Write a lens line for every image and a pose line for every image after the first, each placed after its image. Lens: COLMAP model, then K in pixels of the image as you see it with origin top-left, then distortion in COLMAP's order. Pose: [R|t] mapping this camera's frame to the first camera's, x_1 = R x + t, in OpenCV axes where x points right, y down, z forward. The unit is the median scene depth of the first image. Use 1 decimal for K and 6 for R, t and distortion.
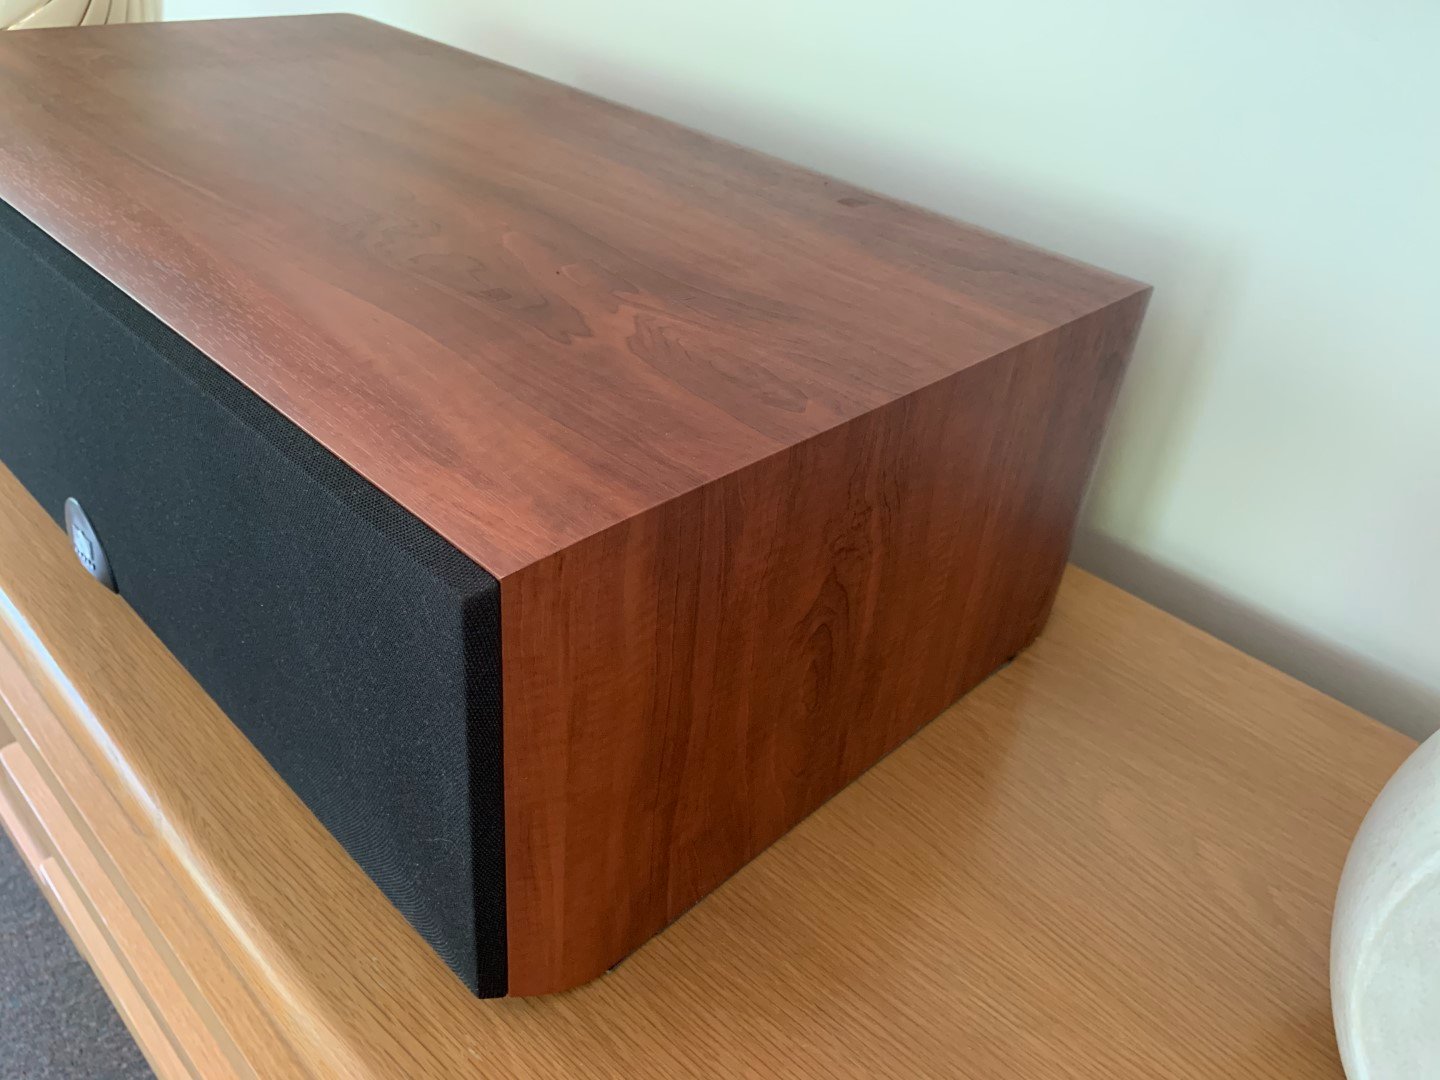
lens RADIAL K [[1112.4, 0, 722.3], [0, 1112.4, 536.4], [0, 0, 1]] dist [-0.007276, -0.006221]
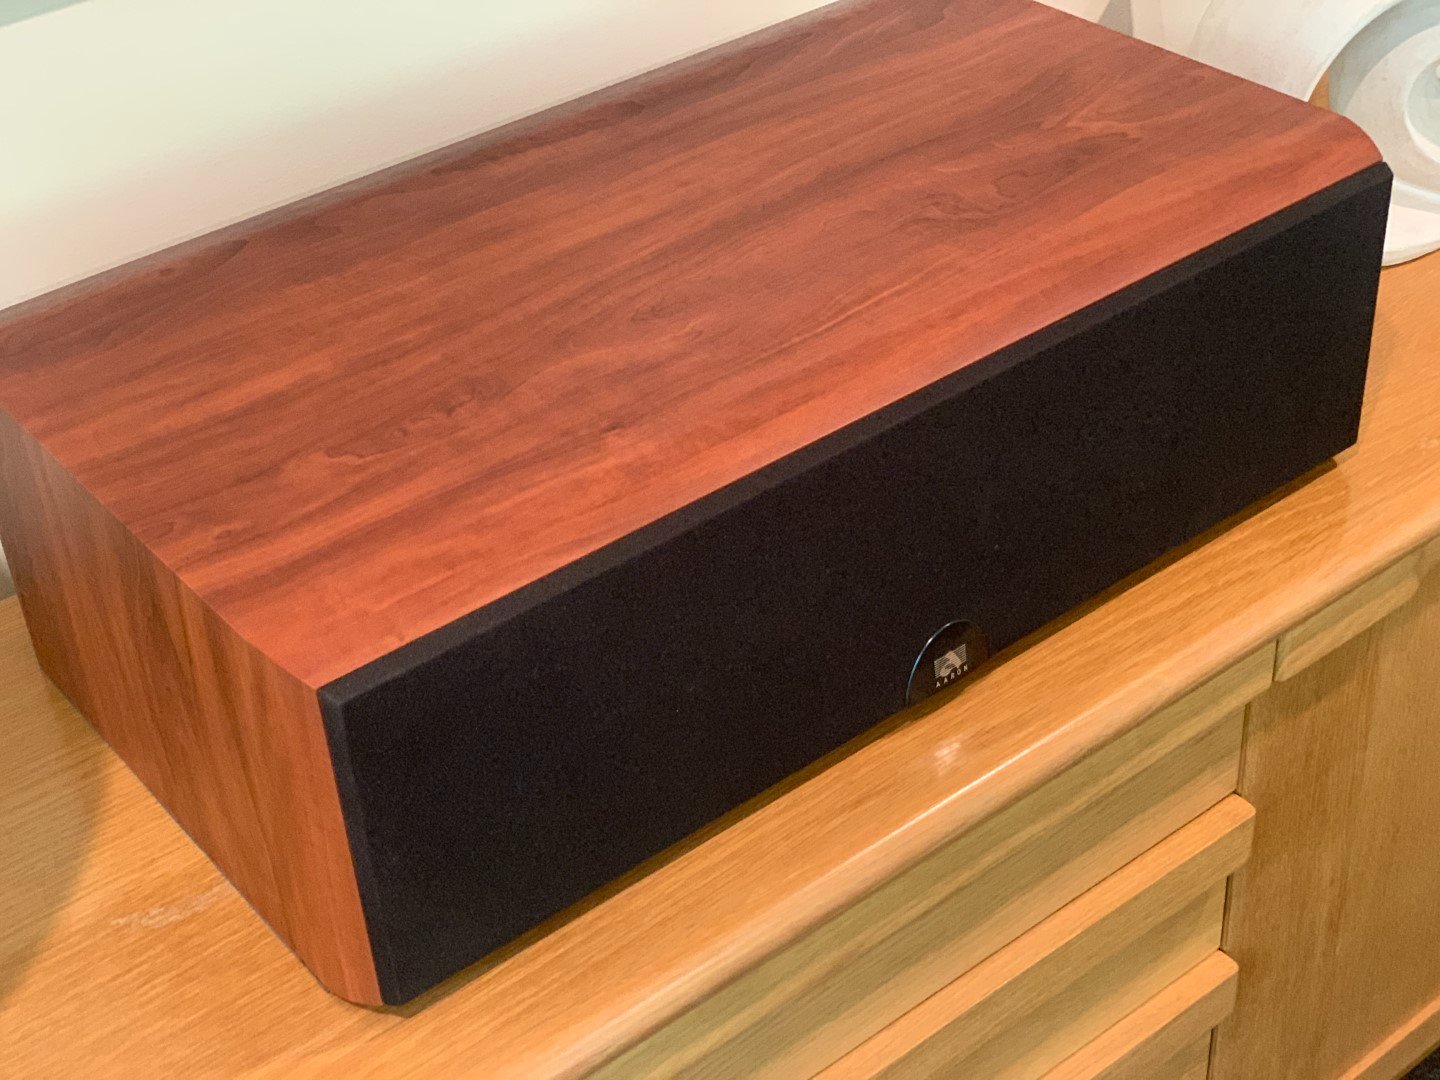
lens RADIAL K [[2139.4, 0, 720.0], [0, 2139.4, 540.0], [0, 0, 1]] dist [-0.129389, 1.250122]
pose [[0.128859, -0.662138, 0.738220, -2.717189], [0.608158, 0.640768, 0.468573, -1.530235], [-0.783288, 0.388575, 0.485253, 0.231357]]
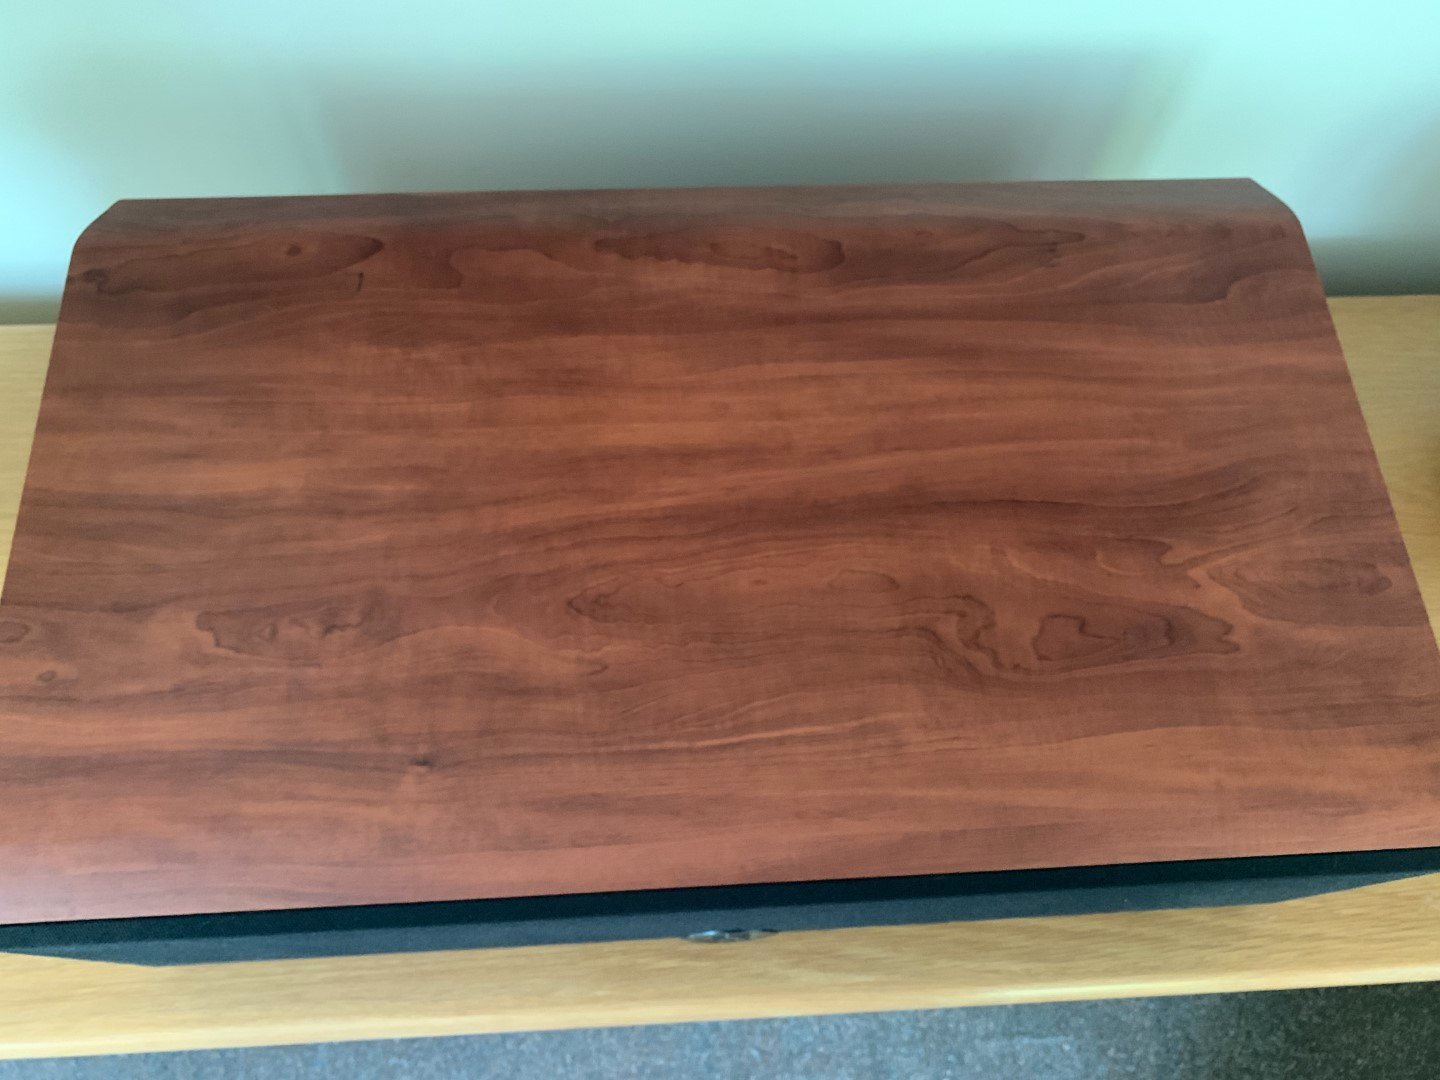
lens RADIAL K [[1108.5, 0, 724.0], [0, 1108.5, 531.2], [0, 0, 1]] dist [-0.008282, -0.007680]
pose [[0.680387, -0.697854, 0.223769, -0.750108], [0.431025, 0.628001, 0.647944, -1.374268], [-0.592698, -0.344403, 0.728077, 0.435276]]
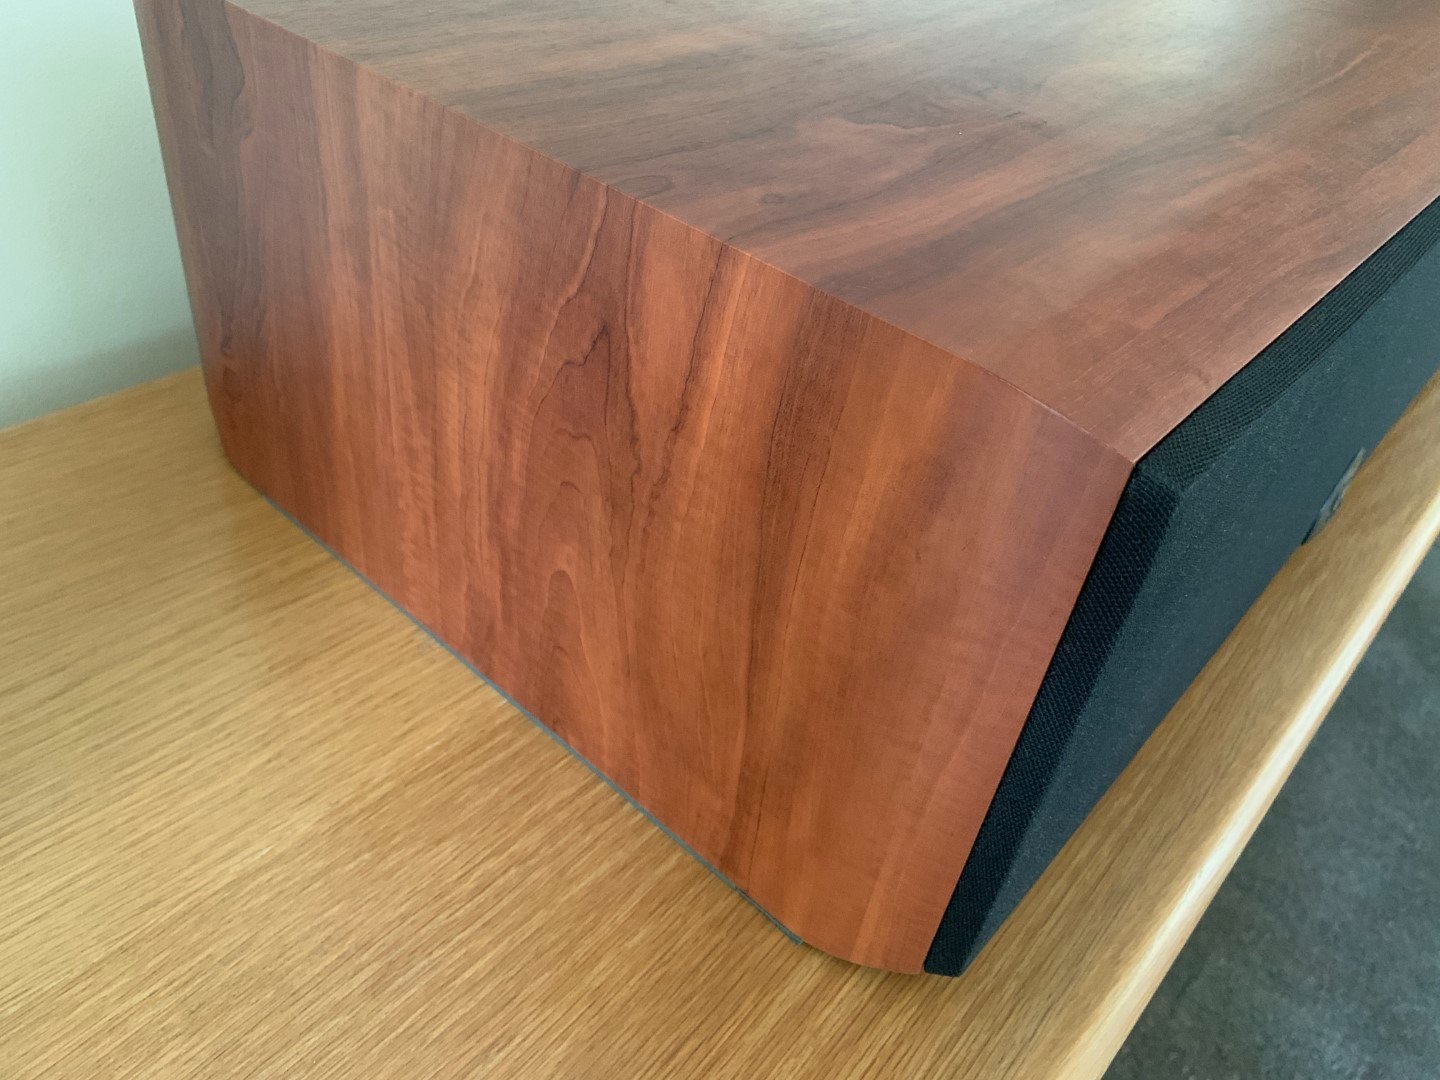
lens RADIAL K [[1112.4, 0, 722.3], [0, 1112.4, 536.4], [0, 0, 1]] dist [-0.007276, -0.006221]
pose [[-0.032629, -0.702313, 0.711120, -1.712085], [0.455647, 0.622808, 0.636001, -1.097909], [-0.889563, 0.344772, 0.299685, 1.640652]]
